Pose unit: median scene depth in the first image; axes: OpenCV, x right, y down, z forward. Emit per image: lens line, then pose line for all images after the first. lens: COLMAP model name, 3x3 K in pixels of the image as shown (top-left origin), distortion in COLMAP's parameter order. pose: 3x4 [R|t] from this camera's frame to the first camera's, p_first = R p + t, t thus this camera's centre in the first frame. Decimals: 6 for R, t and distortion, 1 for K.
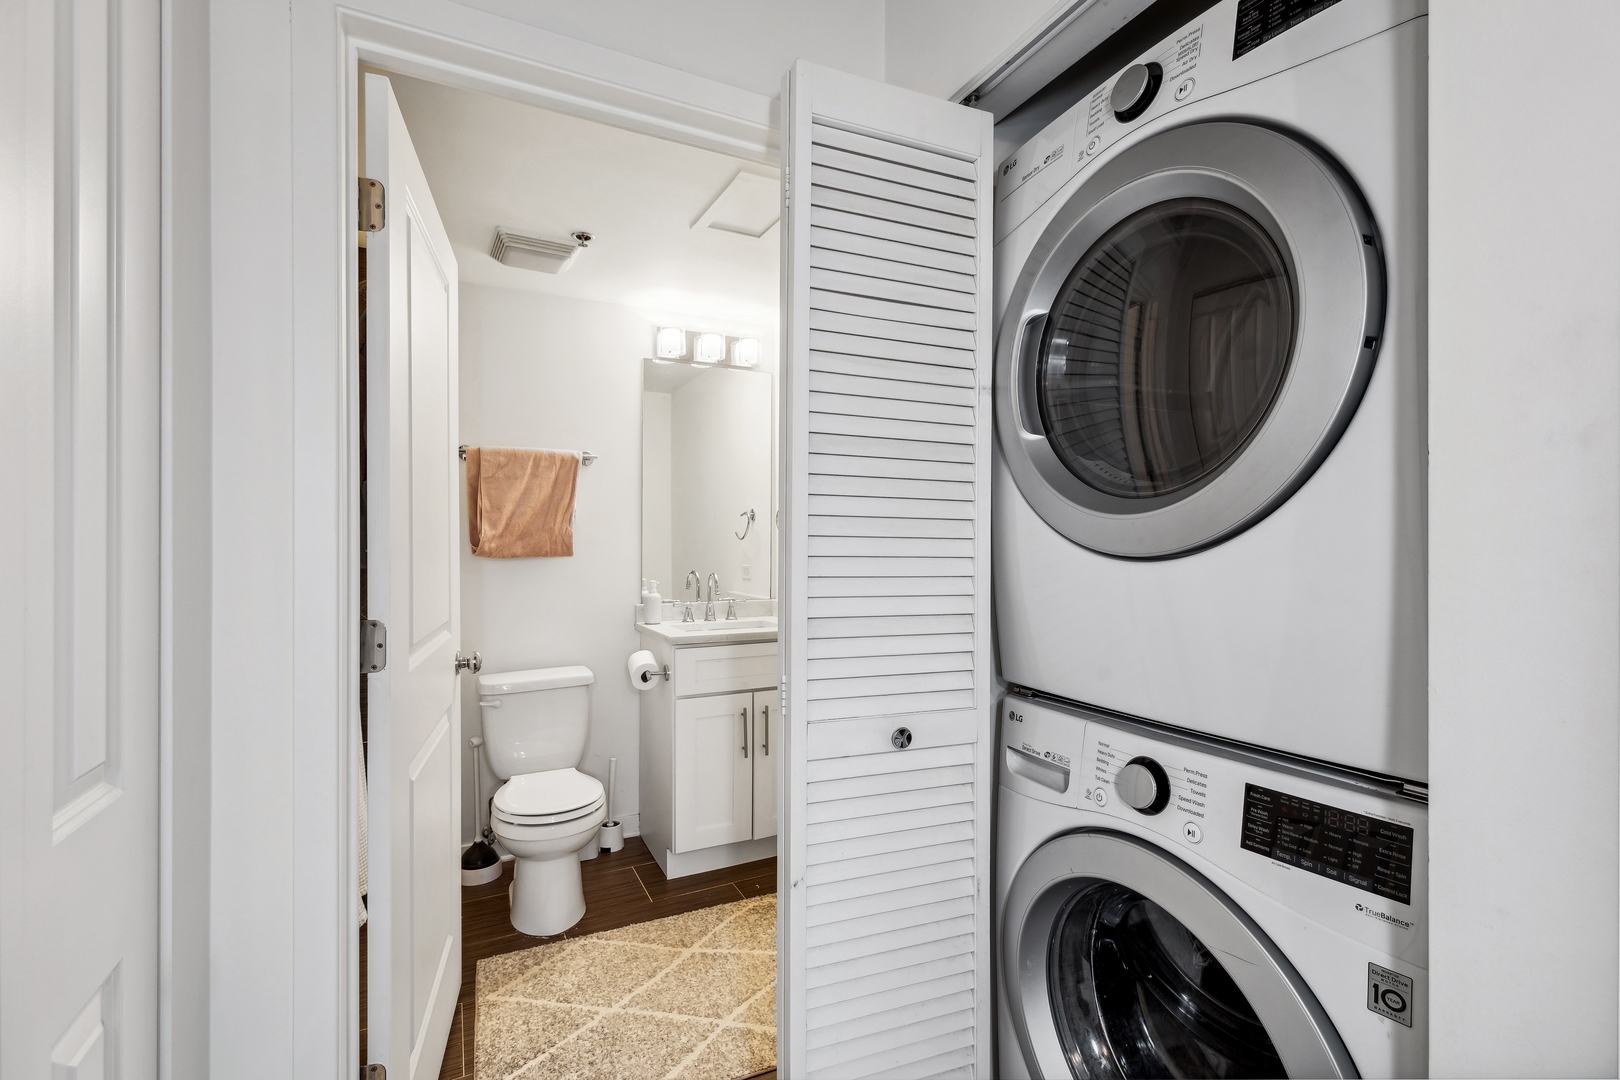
lens RADIAL K [[725.4, 0, 809.7], [0, 725.4, 539.3], [0, 0, 1]] dist [0.007647, 0.000203]
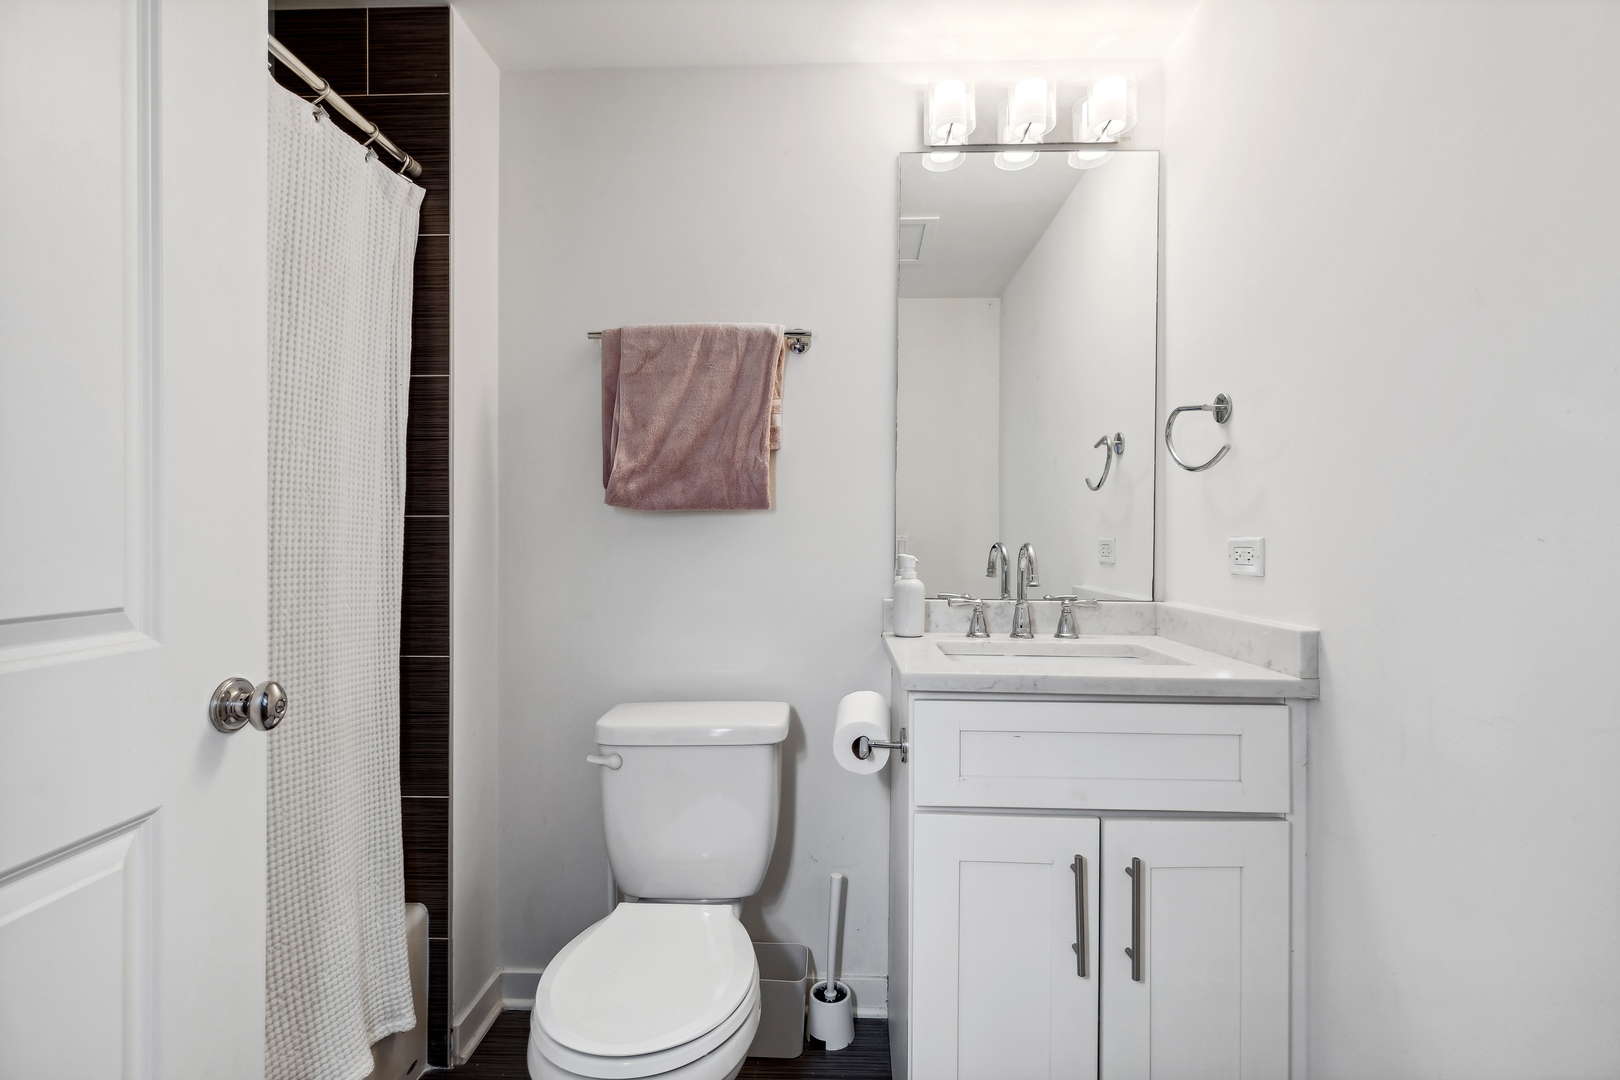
lens RADIAL K [[725.4, 0, 811.0], [0, 725.4, 538.6], [0, 0, 1]] dist [0.007647, 0.000203]
pose [[0.875043, 0.005736, -0.484011, -0.021826], [-0.005714, 0.999983, 0.001520, 0.047313], [0.484011, 0.001436, 0.875060, 0.534944]]
